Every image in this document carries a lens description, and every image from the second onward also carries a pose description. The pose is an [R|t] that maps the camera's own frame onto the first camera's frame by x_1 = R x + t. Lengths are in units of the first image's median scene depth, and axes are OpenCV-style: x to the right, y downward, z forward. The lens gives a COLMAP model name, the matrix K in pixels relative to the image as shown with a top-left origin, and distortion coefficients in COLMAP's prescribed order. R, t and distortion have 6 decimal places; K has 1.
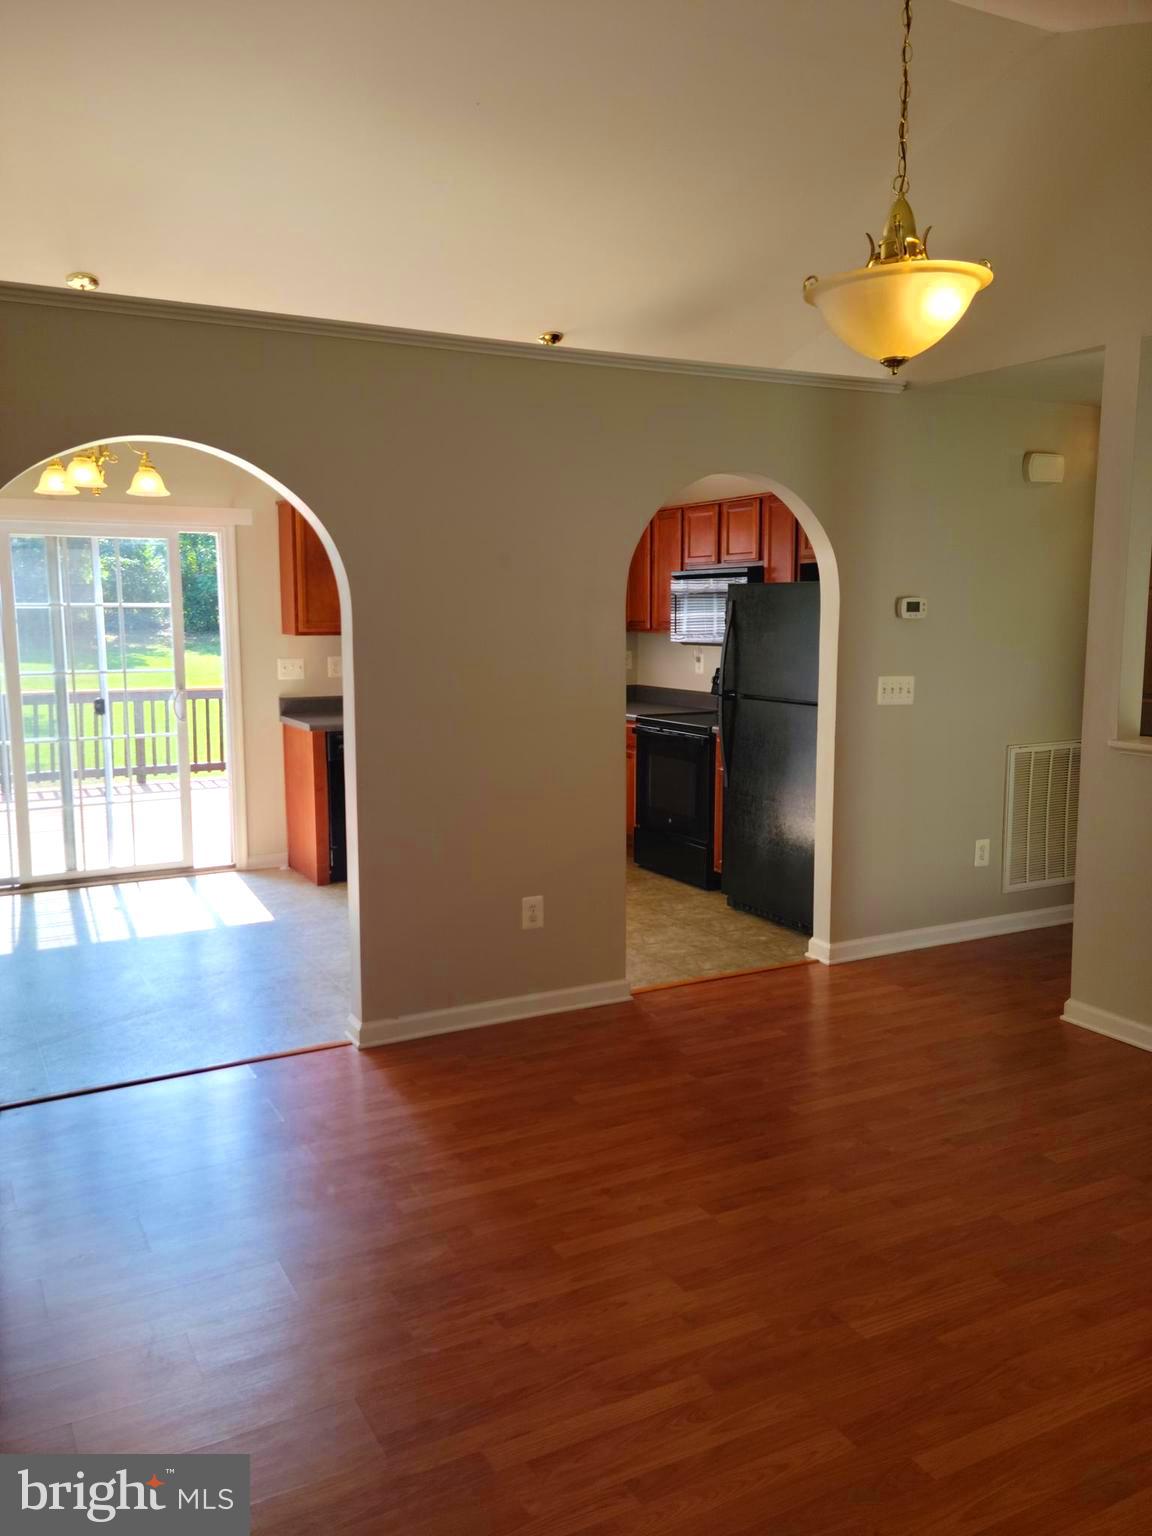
lens RADIAL K [[1226.4, 0, 579.7], [0, 1226.4, 764.3], [0, 0, 1]] dist [0.017927, -0.021656]
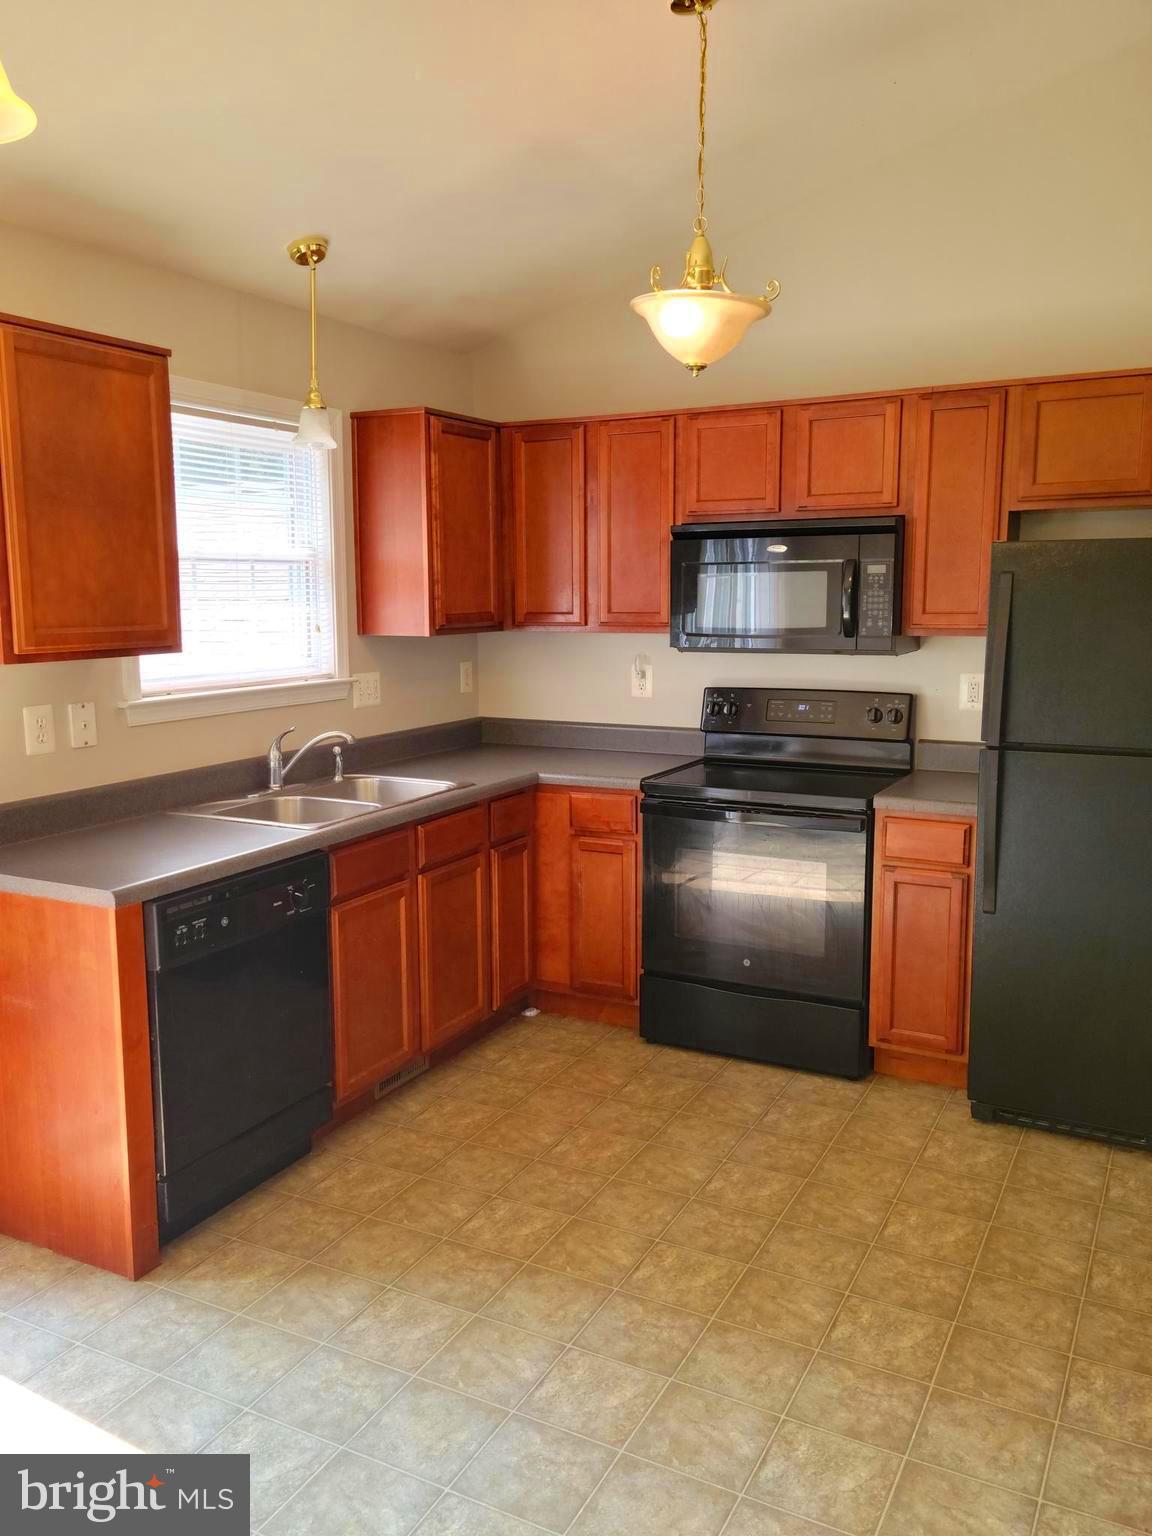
lens RADIAL K [[1226.4, 0, 576.4], [0, 1226.4, 771.0], [0, 0, 1]] dist [0.017927, -0.021656]
pose [[0.829771, -0.085366, 0.551537, -0.297973], [0.076370, 0.996304, 0.039312, -0.072264], [-0.552855, 0.009501, 0.833223, 0.577479]]
